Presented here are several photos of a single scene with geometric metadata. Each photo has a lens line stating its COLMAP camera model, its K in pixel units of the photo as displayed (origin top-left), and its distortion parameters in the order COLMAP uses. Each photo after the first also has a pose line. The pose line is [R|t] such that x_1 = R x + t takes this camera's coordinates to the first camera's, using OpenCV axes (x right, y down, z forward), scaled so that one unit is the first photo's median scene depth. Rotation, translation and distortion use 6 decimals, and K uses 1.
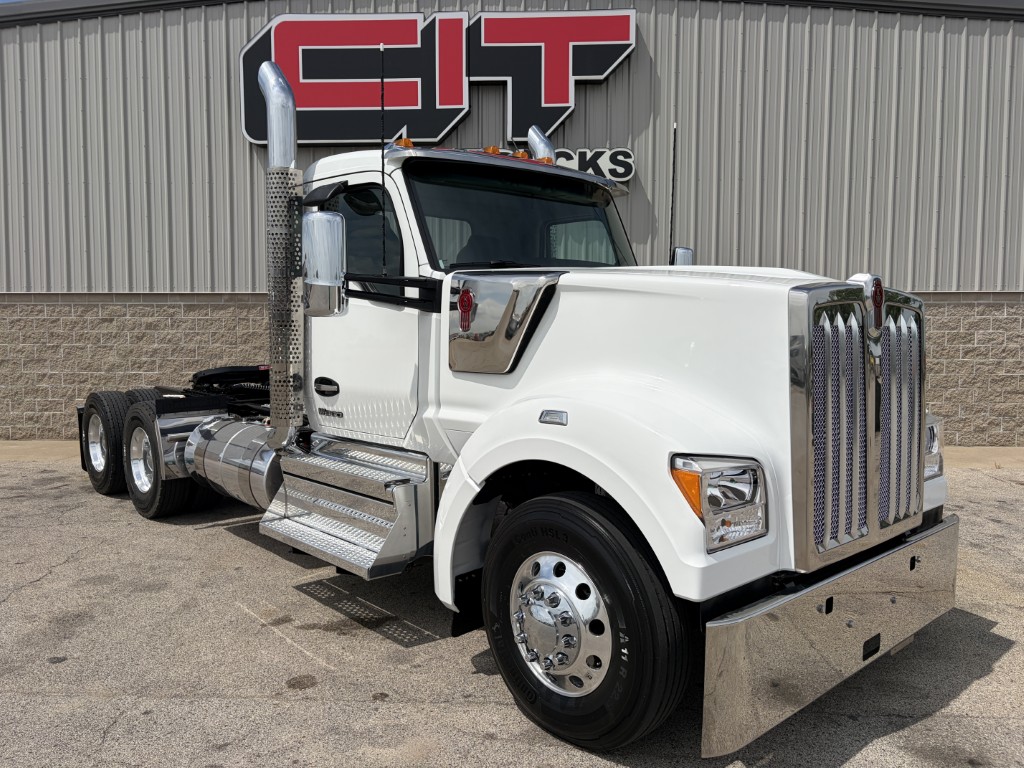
lens RADIAL K [[772.1, 0, 508.9], [0, 772.1, 384.8], [0, 0, 1]] dist [0.043694, -0.045319]
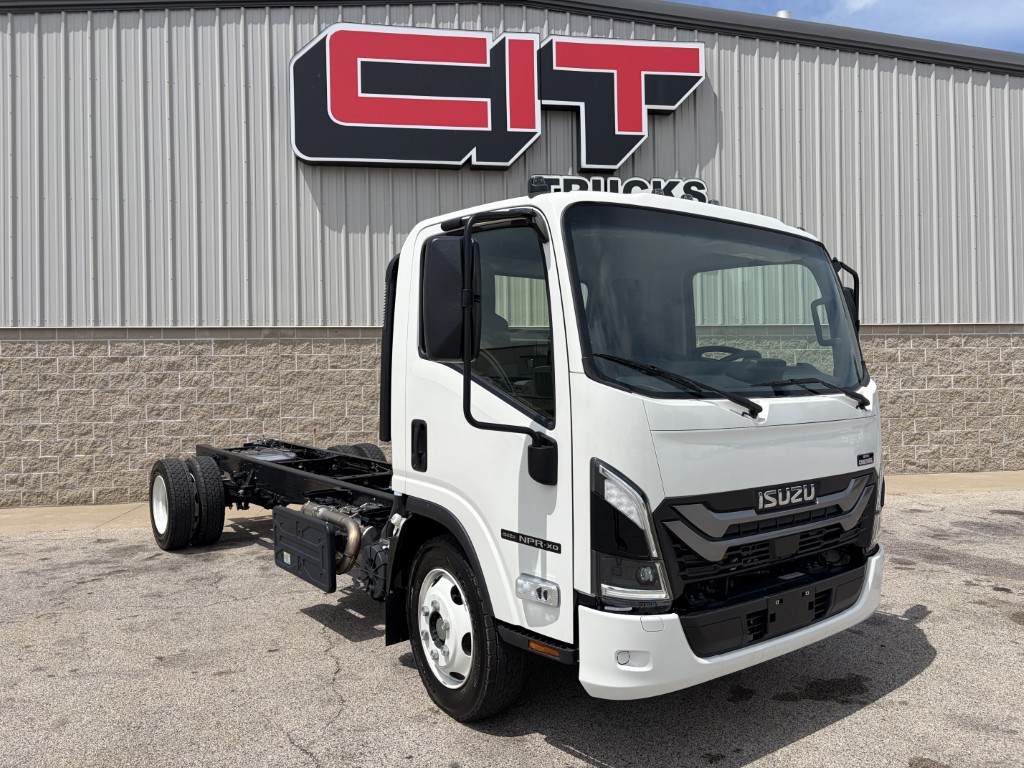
lens RADIAL K [[772.1, 0, 508.9], [0, 772.1, 384.8], [0, 0, 1]] dist [0.043694, -0.045319]
pose [[0.980421, -0.016467, 0.196223, -0.279576], [0.030534, 0.997158, -0.068877, 0.015601], [-0.194531, 0.073520, 0.978137, 0.101673]]
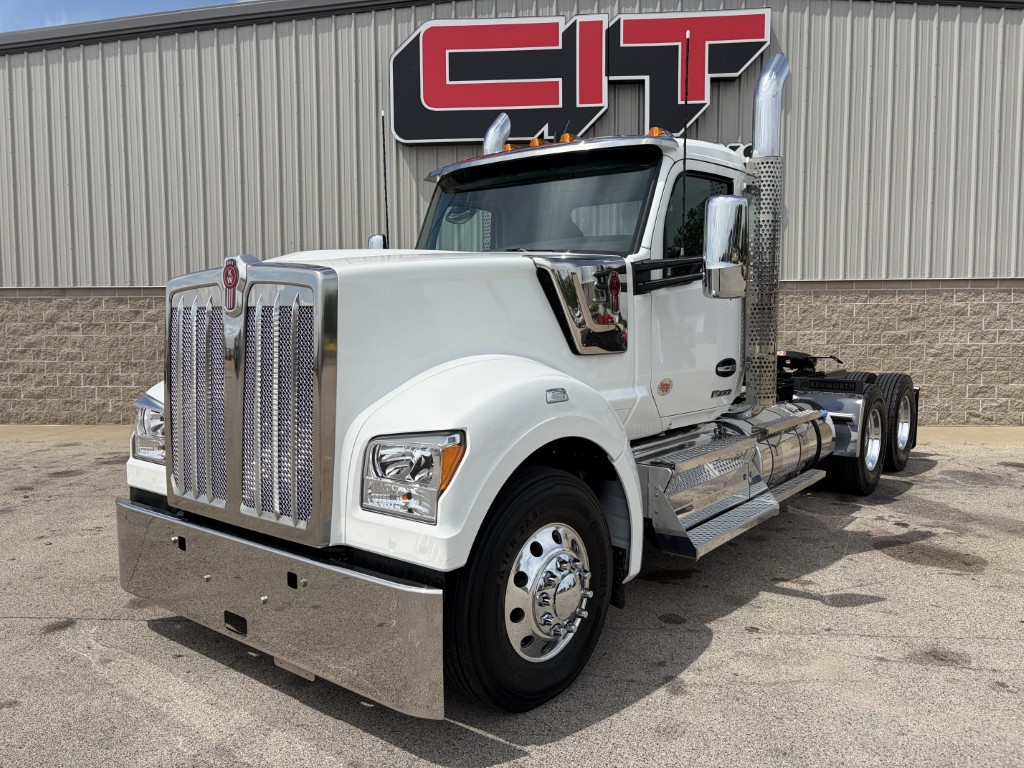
lens RADIAL K [[770.6, 0, 508.0], [0, 770.6, 382.0], [0, 0, 1]] dist [0.048321, -0.049915]
pose [[0.999737, -0.005641, -0.022240, -0.164129], [0.005821, 0.999951, 0.008040, 0.006960], [0.022193, -0.008167, 0.999720, -0.053212]]
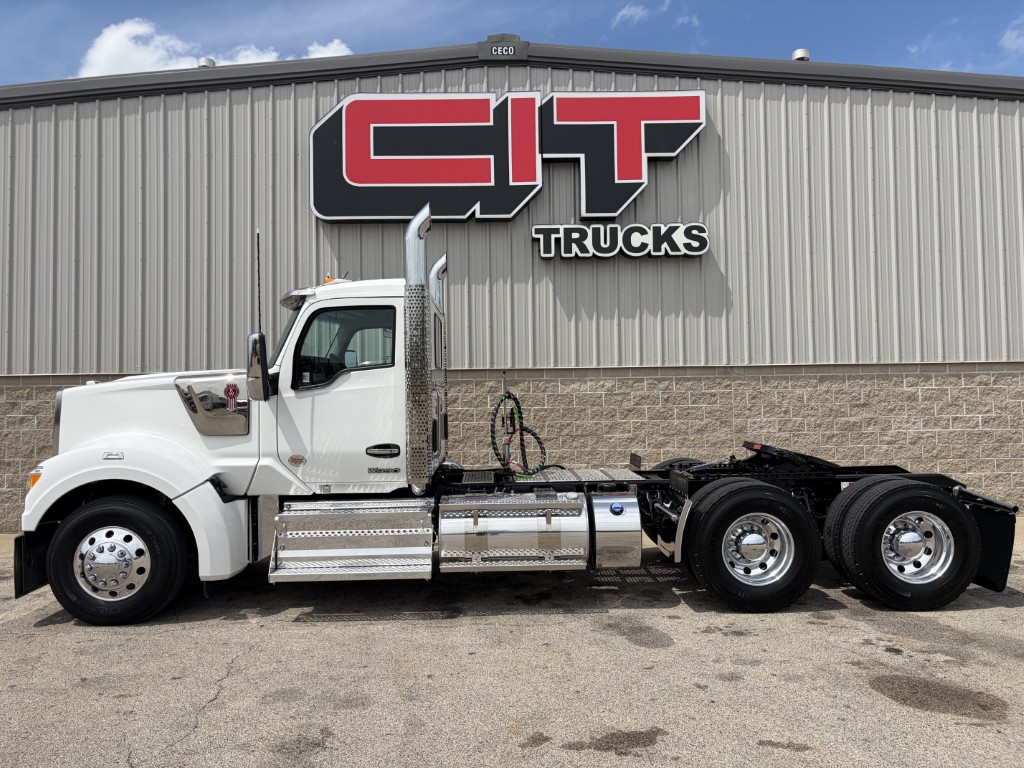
lens RADIAL K [[772.1, 0, 508.9], [0, 772.1, 384.8], [0, 0, 1]] dist [0.043694, -0.045319]
pose [[0.998374, -0.013750, 0.055323, -0.151878], [0.019103, 0.995060, -0.097424, -0.003837], [-0.053710, 0.098323, 0.993704, 0.038077]]
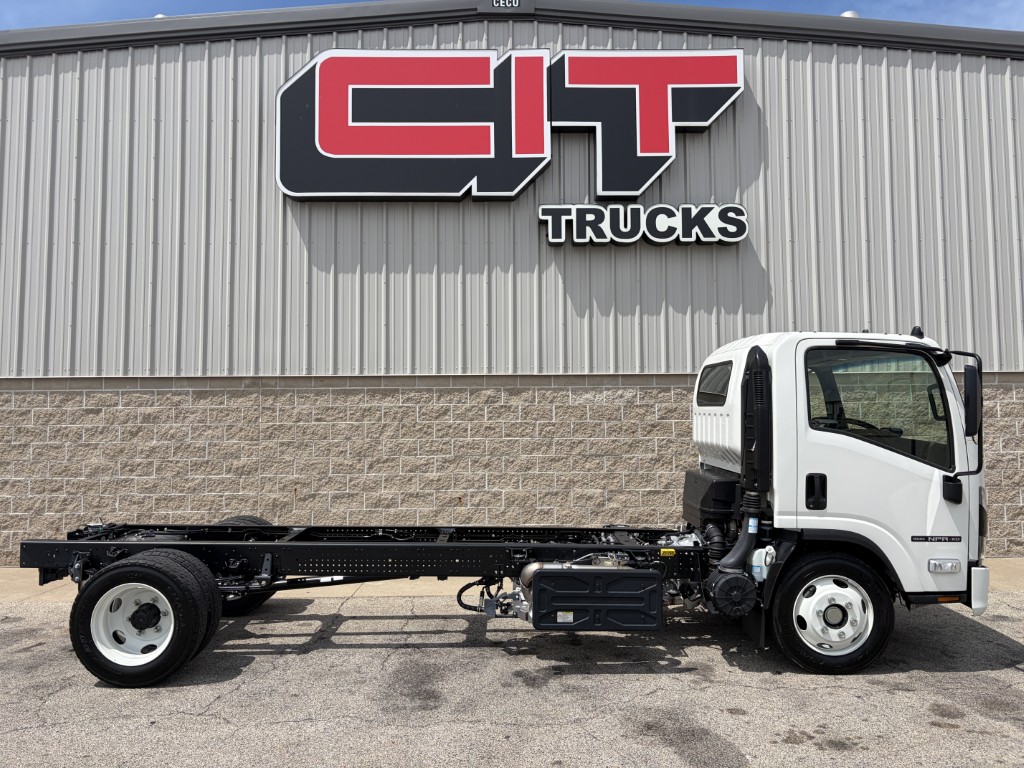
lens RADIAL K [[774.7, 0, 513.8], [0, 774.7, 382.1], [0, 0, 1]] dist [0.049506, -0.054880]
pose [[0.998337, -0.004604, 0.057460, -0.140787], [0.011816, 0.991984, -0.125812, -0.007739], [-0.056421, 0.126282, 0.990389, 0.193845]]
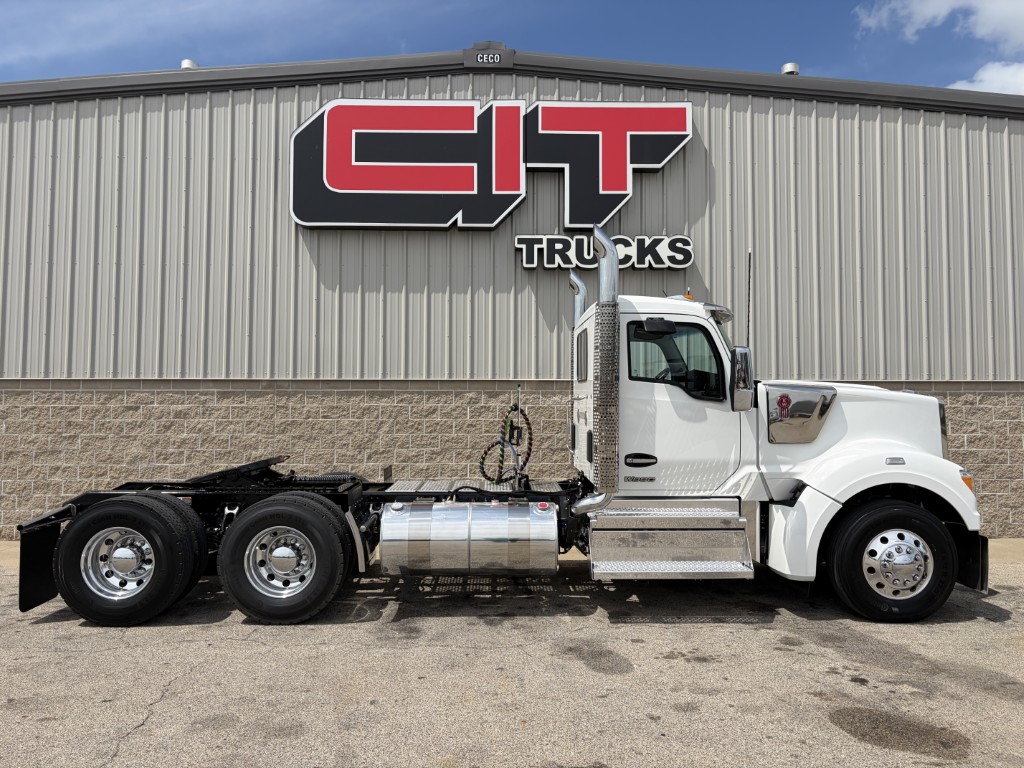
lens RADIAL K [[771.0, 0, 515.5], [0, 771.0, 385.6], [0, 0, 1]] dist [0.047026, -0.050939]
pose [[0.998080, 0.003217, 0.061858, -0.123626], [0.003527, 0.994078, -0.108611, -0.007941], [-0.061841, 0.108621, 0.992158, 0.053335]]
